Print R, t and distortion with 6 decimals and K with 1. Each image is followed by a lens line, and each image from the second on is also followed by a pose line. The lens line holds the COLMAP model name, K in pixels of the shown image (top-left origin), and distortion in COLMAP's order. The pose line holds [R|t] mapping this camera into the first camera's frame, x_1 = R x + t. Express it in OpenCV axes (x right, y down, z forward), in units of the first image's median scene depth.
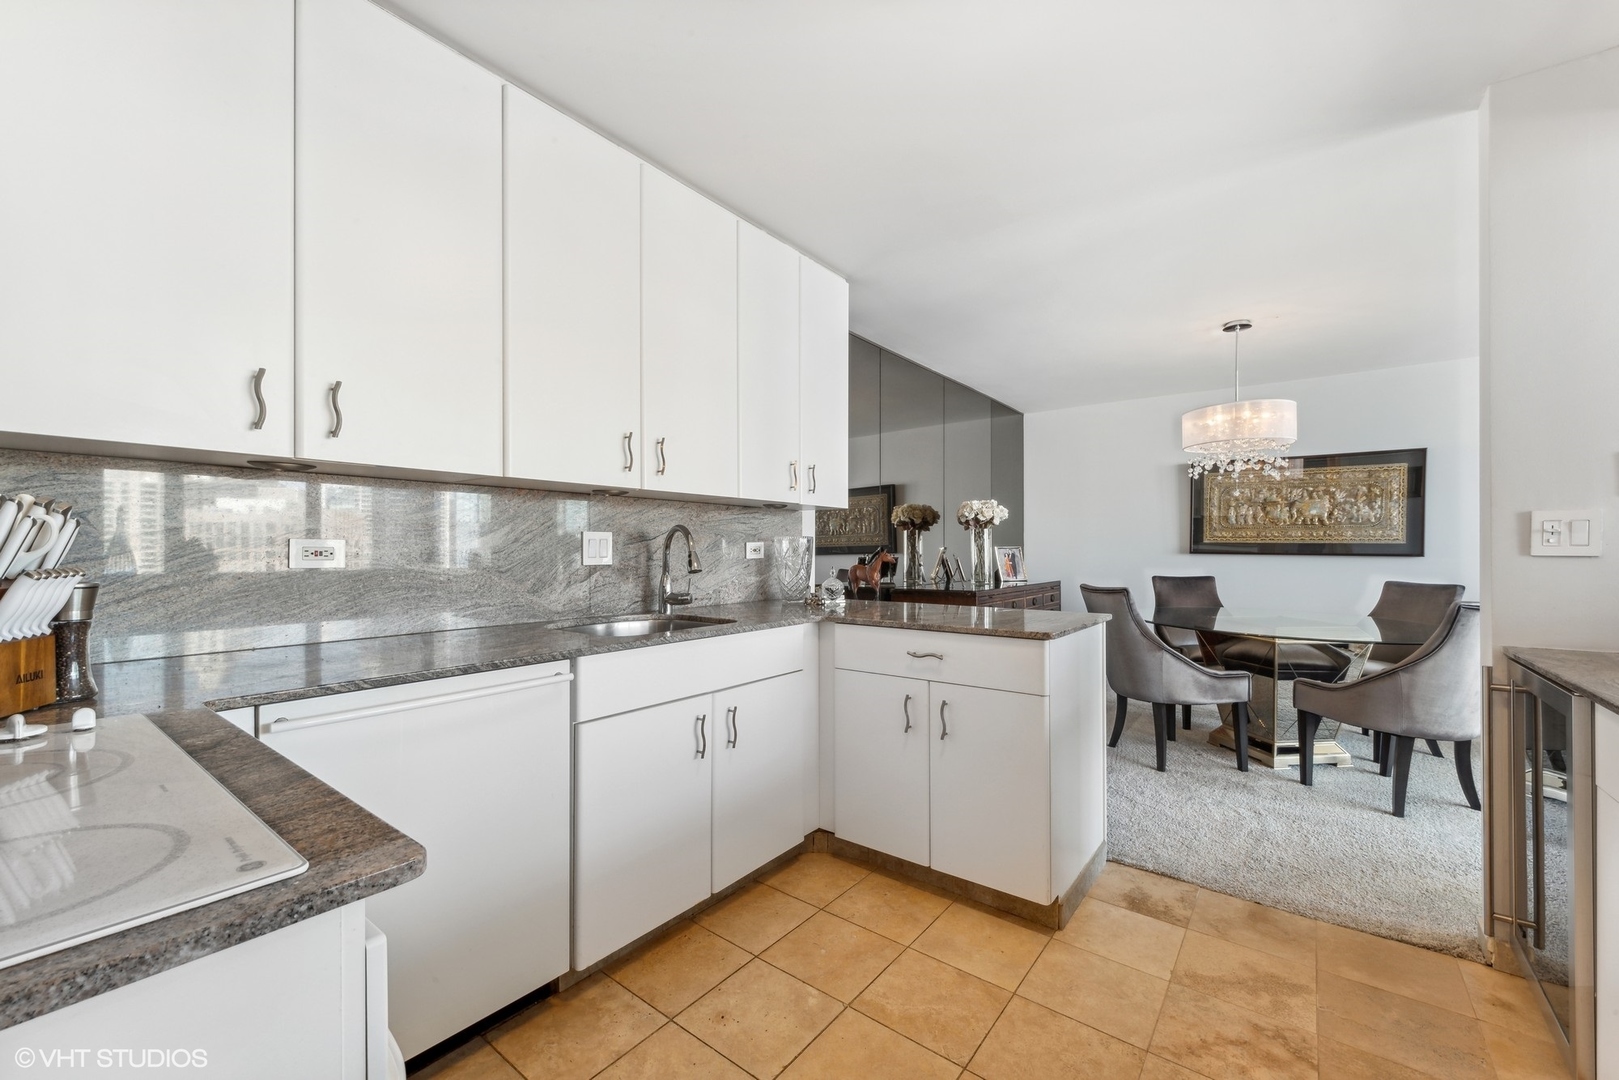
lens RADIAL K [[638.3, 0, 814.0], [0, 638.3, 548.7], [0, 0, 1]] dist [-0.000562, -0.000007]
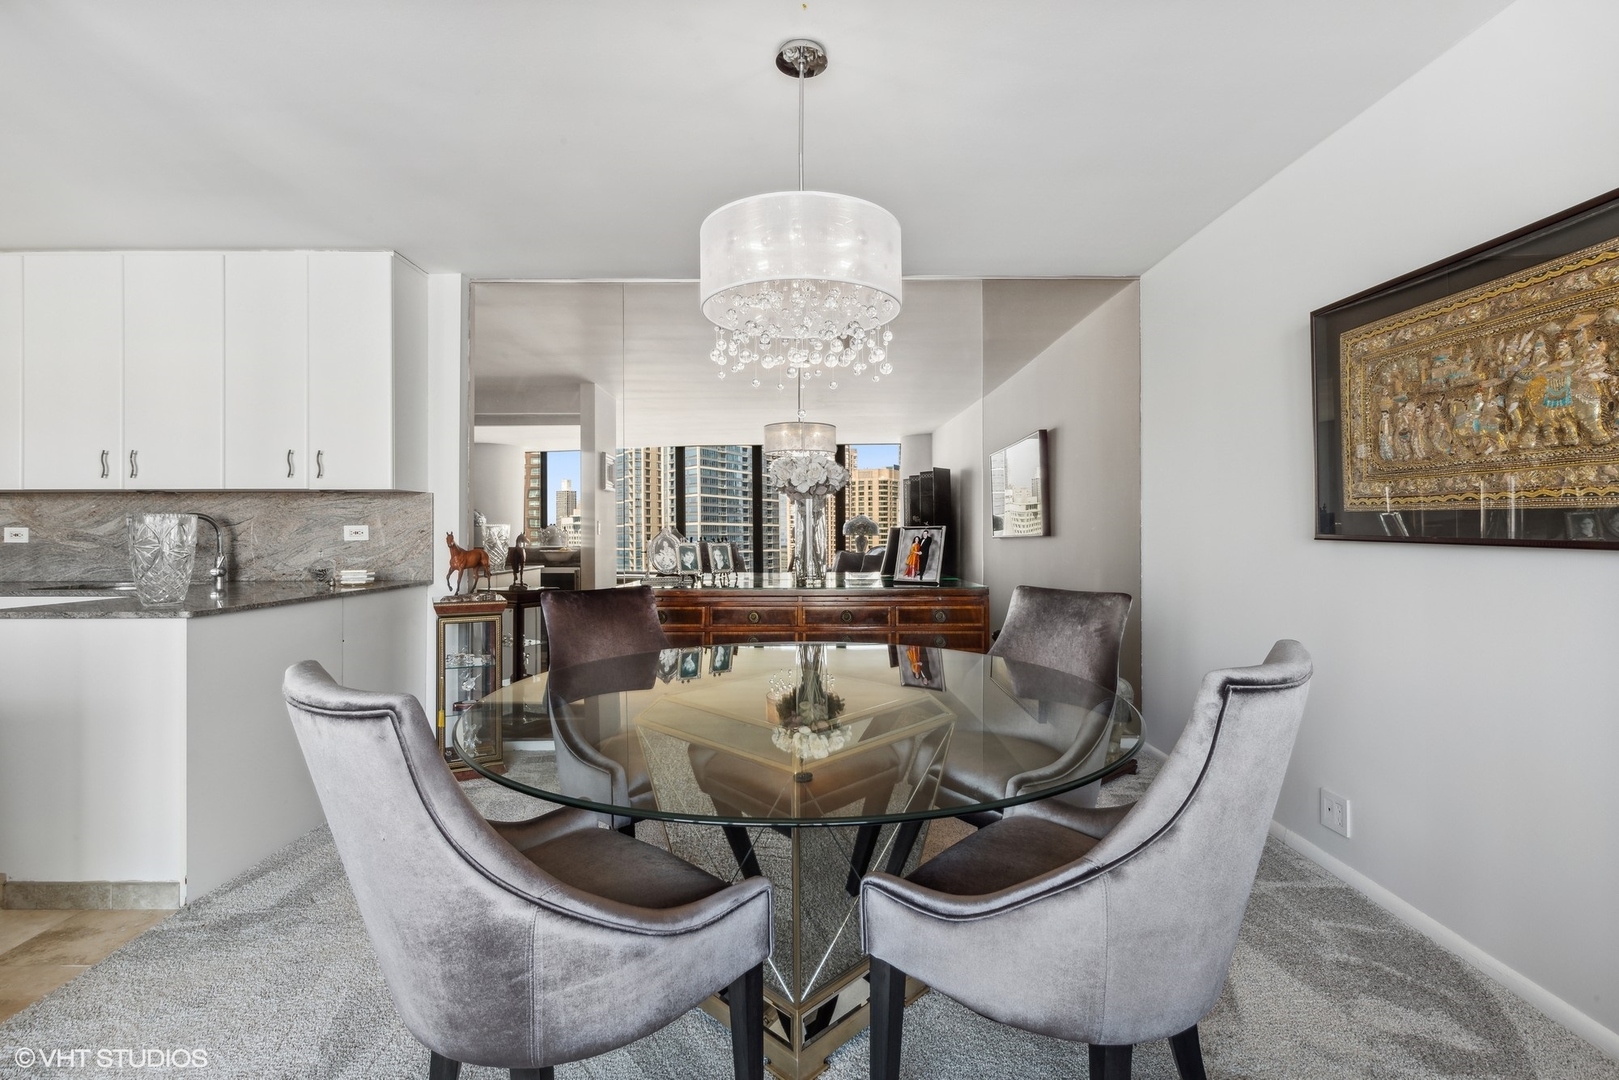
lens RADIAL K [[759.6, 0, 807.0], [0, 759.6, 529.5], [0, 0, 1]] dist [-0.000417, -0.000535]
pose [[0.611755, -0.000718, -0.791047, 1.366413], [0.003937, 0.999990, 0.002137, -0.002796], [0.791038, -0.004421, 0.611751, 0.819053]]
